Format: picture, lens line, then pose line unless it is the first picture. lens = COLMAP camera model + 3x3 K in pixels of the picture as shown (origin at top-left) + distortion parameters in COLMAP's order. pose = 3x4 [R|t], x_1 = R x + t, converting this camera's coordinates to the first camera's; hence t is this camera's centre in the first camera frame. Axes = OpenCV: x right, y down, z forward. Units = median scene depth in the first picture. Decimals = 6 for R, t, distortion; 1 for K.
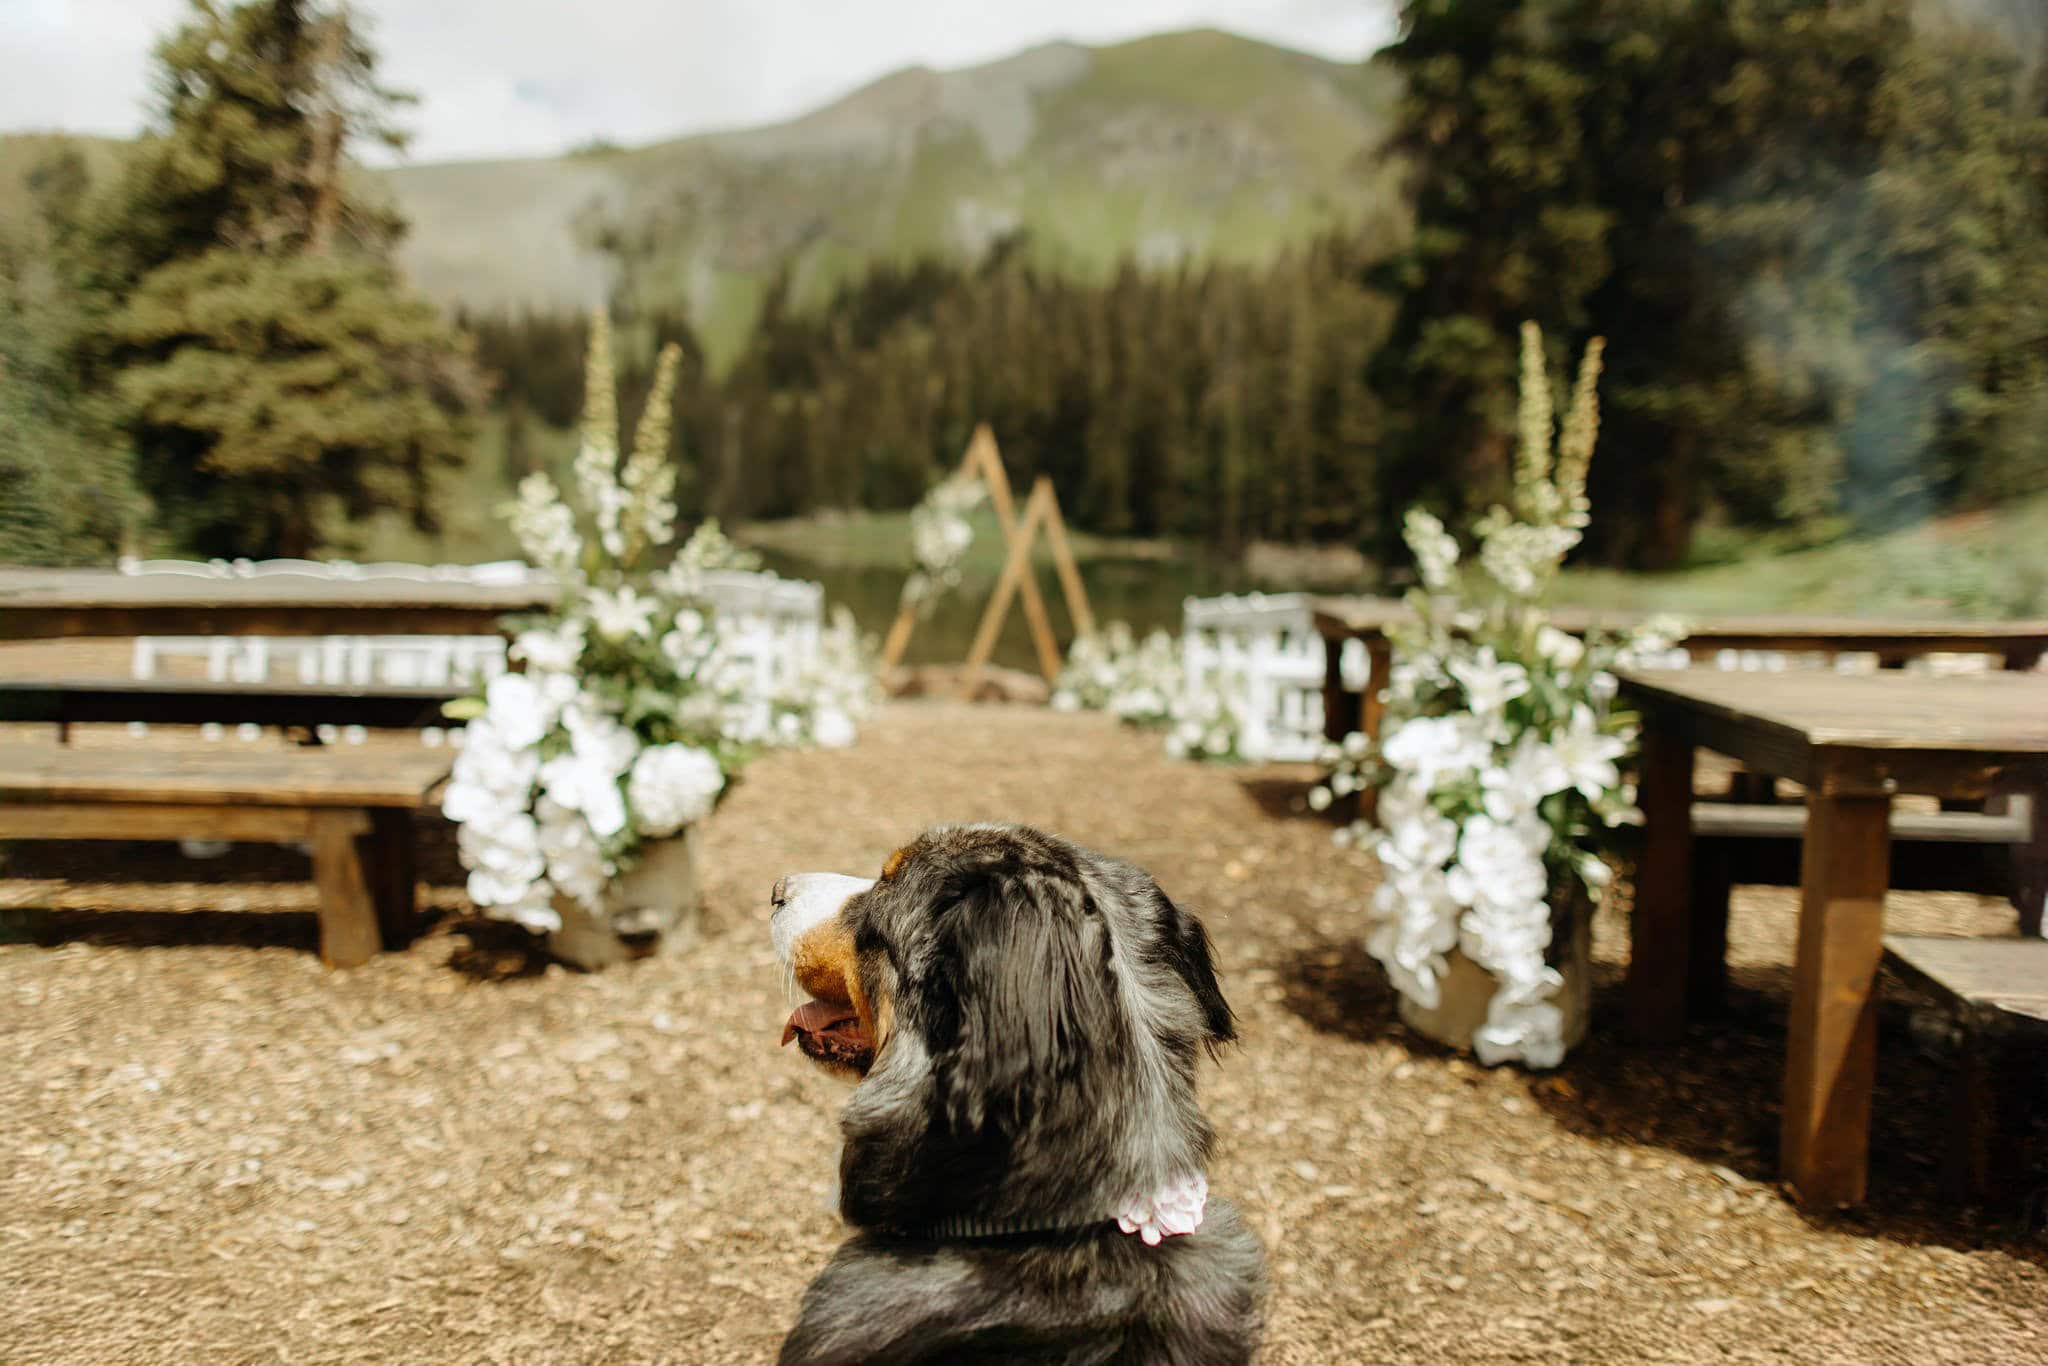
lens RADIAL K [[1352.2, 0, 1020.2], [0, 1352.2, 656.4], [0, 0, 1]] dist [-0.004612, -0.001841]
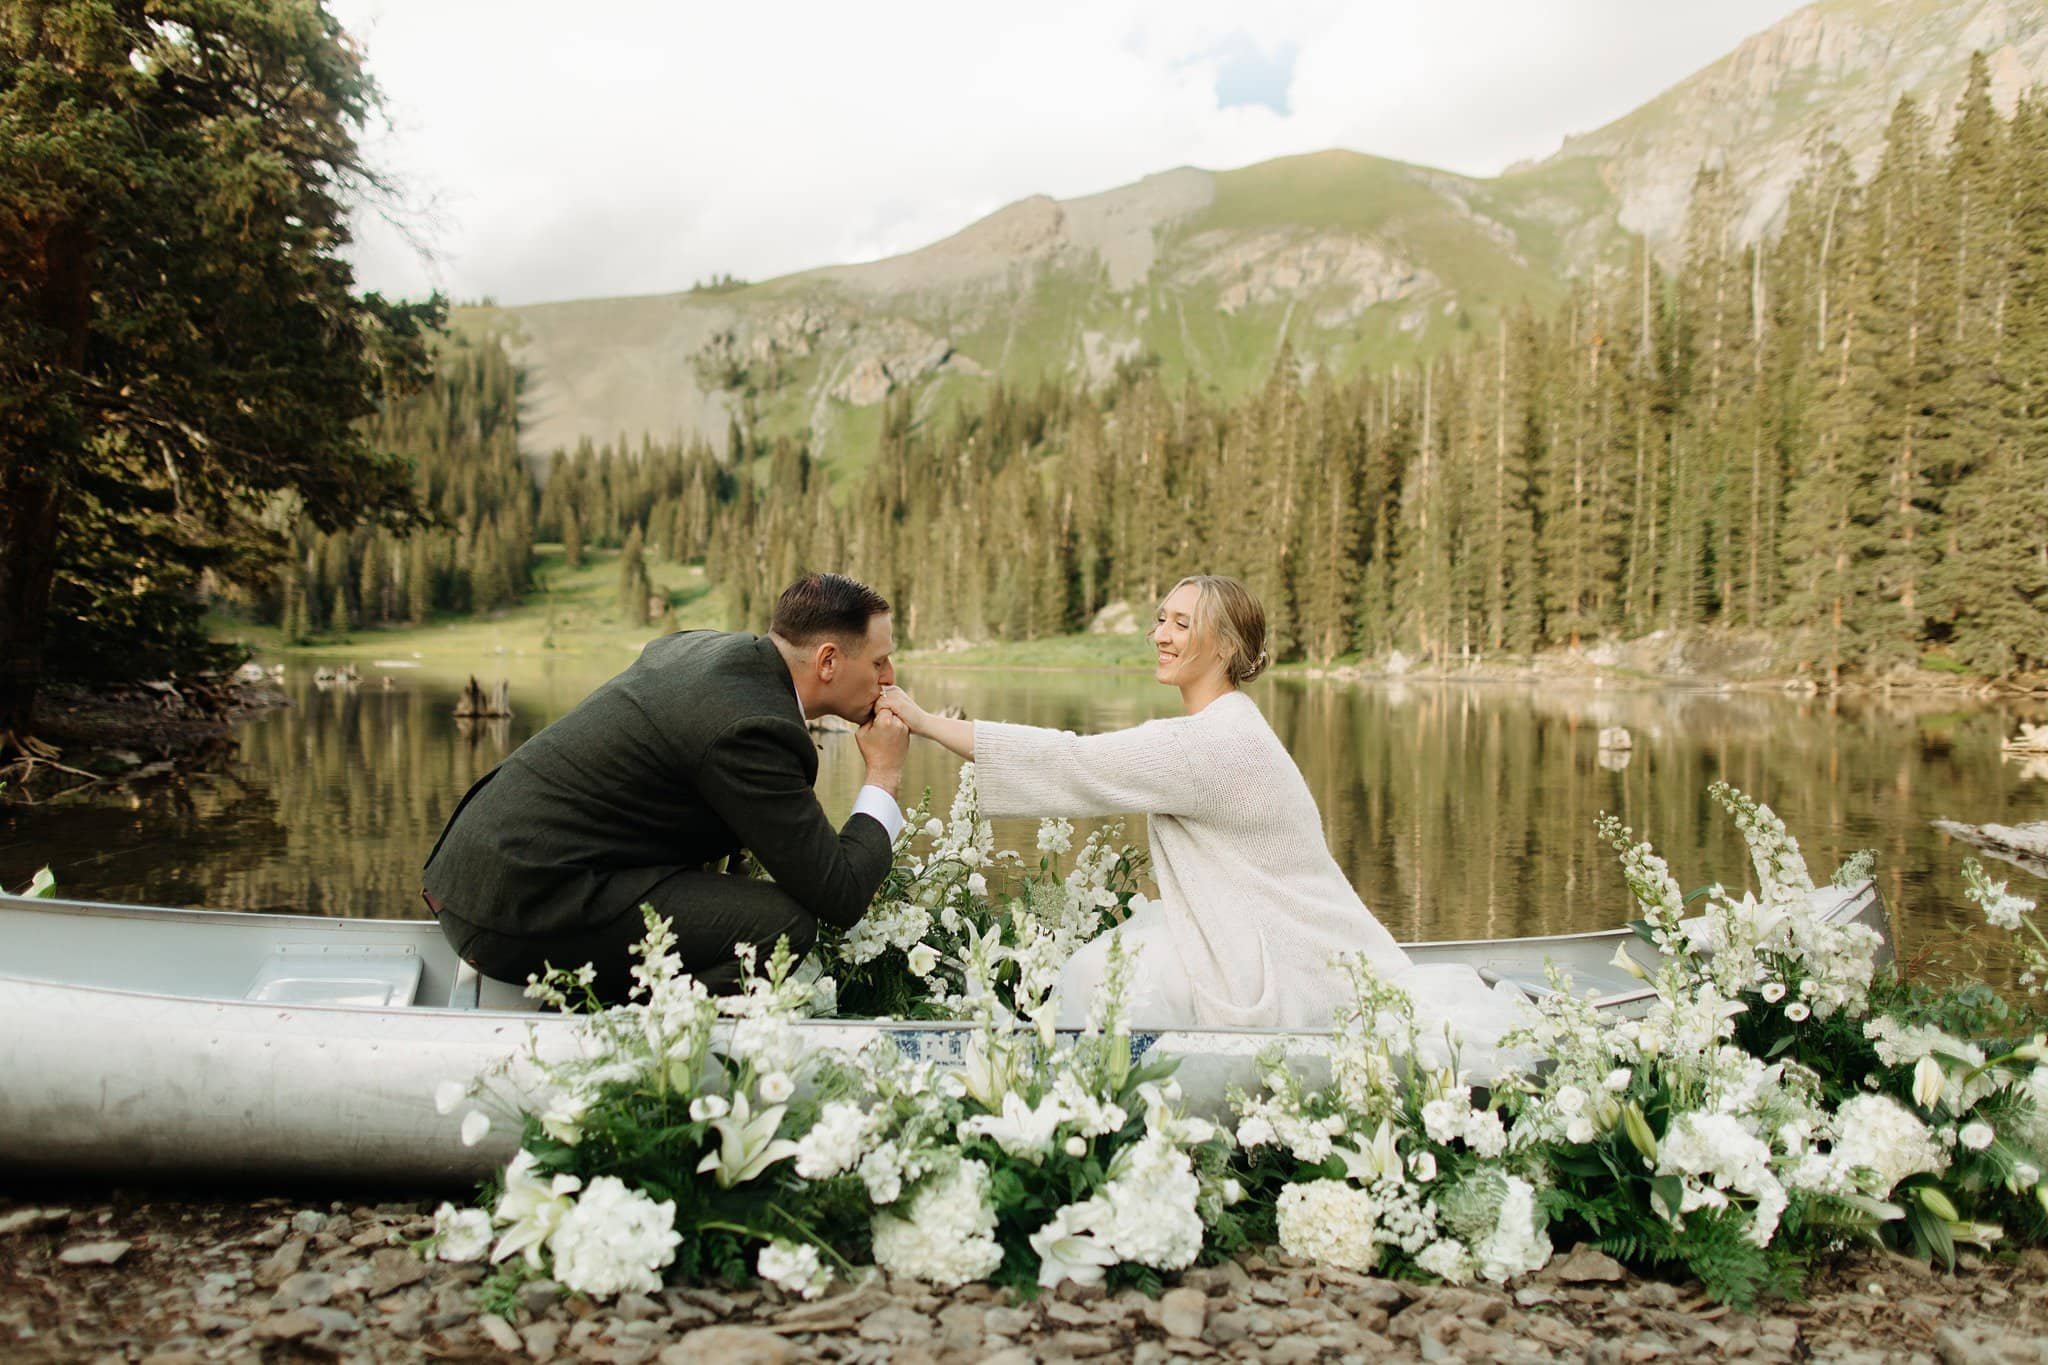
lens RADIAL K [[1372.2, 0, 1019.0], [0, 1372.2, 680.4], [0, 0, 1]] dist [0.008465, -0.005306]
pose [[0.996397, -0.001532, -0.084800, -0.477611], [-0.005483, 0.996582, -0.082429, 0.031520], [0.084636, 0.082597, 0.992983, 1.731365]]
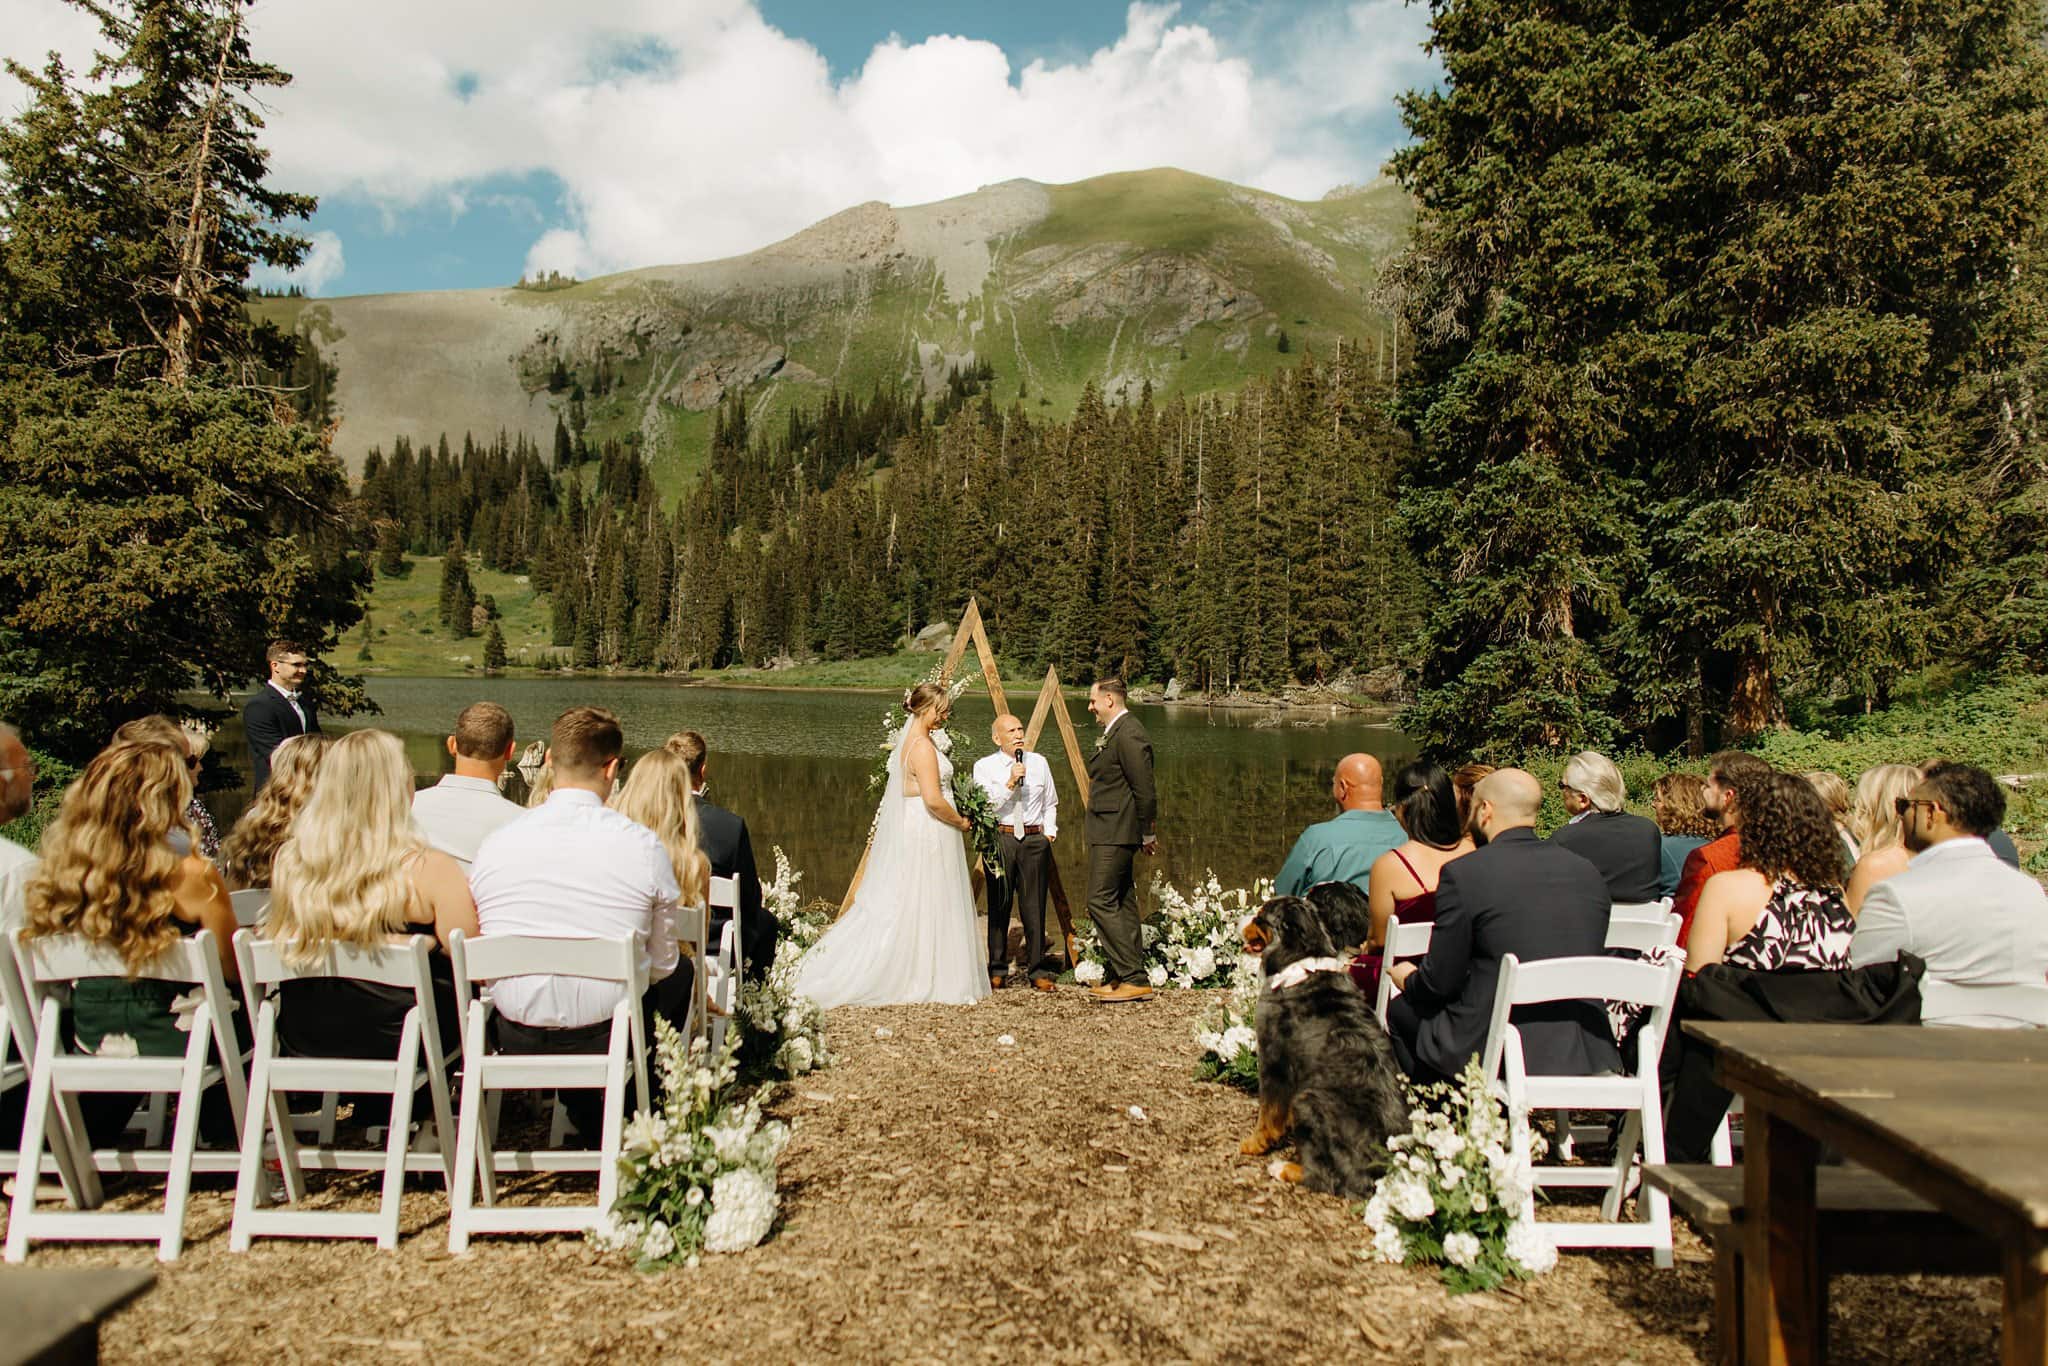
lens RADIAL K [[1390.2, 0, 1019.1], [0, 1390.2, 680.8], [0, 0, 1]] dist [0.008833, -0.005202]
pose [[0.999611, -0.002006, 0.027814, -0.036132], [0.004341, 0.996444, -0.084143, -0.086818], [-0.027546, 0.084231, 0.996065, 0.354693]]
